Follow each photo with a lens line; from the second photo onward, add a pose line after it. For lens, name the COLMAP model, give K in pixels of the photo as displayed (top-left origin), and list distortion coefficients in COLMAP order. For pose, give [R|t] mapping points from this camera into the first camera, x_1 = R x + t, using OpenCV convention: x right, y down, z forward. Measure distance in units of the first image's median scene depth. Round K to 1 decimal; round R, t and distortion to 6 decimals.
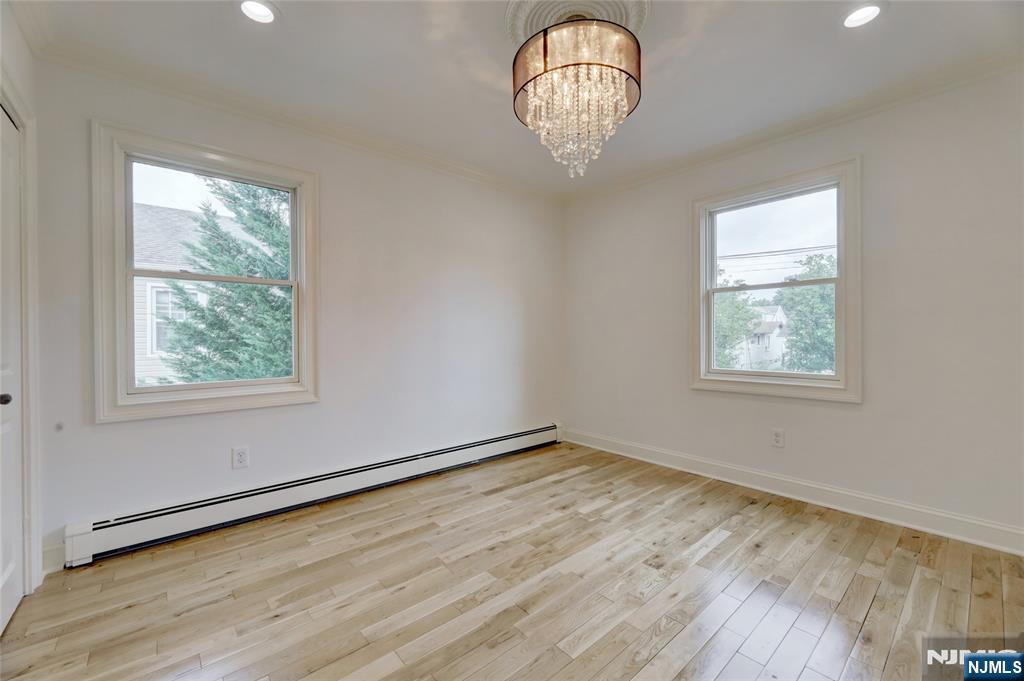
lens RADIAL K [[417.8, 0, 510.2], [0, 417.8, 337.1], [0, 0, 1]] dist [0.001204, -0.001025]
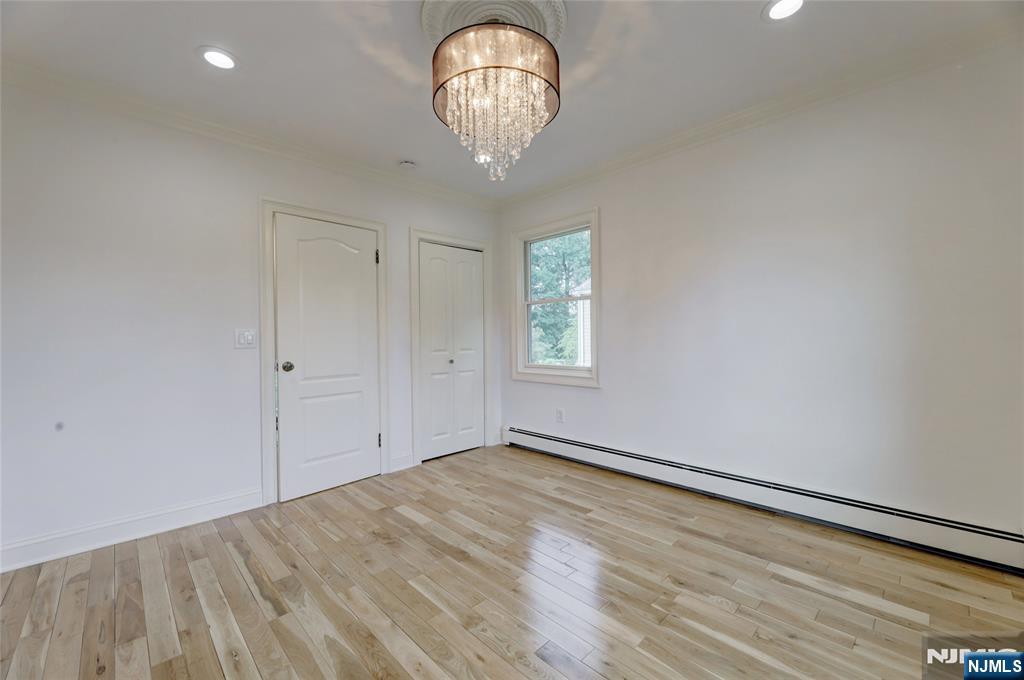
lens RADIAL K [[417.8, 0, 508.6], [0, 417.8, 333.5], [0, 0, 1]] dist [0.001204, -0.001025]
pose [[0.049183, -0.000713, -0.998790, 0.836961], [0.012336, 0.999924, -0.000106, -0.014143], [0.998714, -0.012316, 0.049188, 0.701771]]
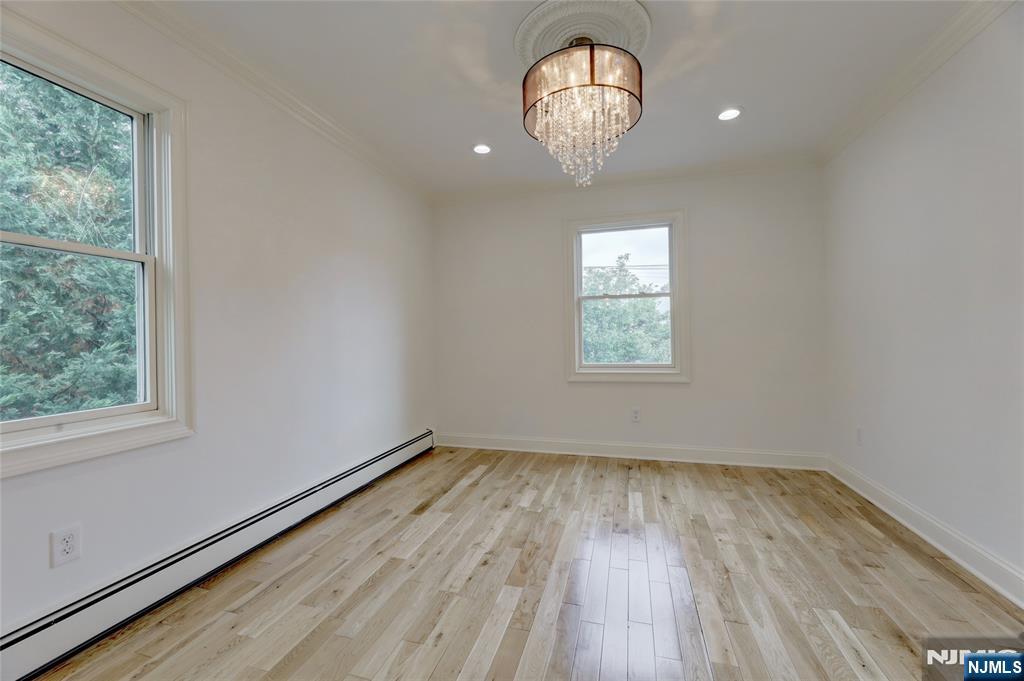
lens RADIAL K [[417.8, 0, 512.7], [0, 417.8, 336.2], [0, 0, 1]] dist [0.001204, -0.001025]
pose [[0.833610, -0.006362, 0.552316, -0.423424], [0.011858, 0.999909, -0.006381, 0.003587], [-0.552226, 0.011868, 0.833610, 0.148287]]
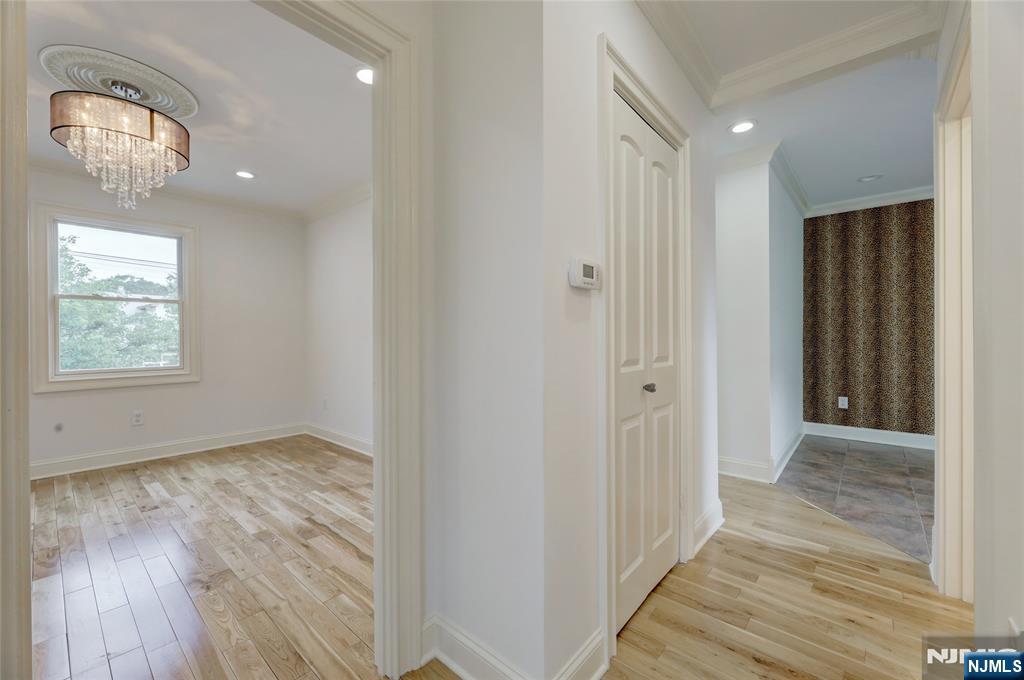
lens RADIAL K [[417.8, 0, 515.4], [0, 417.8, 337.3], [0, 0, 1]] dist [0.001204, -0.001025]
pose [[-0.136010, 0.007873, 0.990676, -0.884604], [0.009946, 0.999929, -0.006581, 0.011202], [-0.990658, 0.008958, -0.136078, 0.016657]]
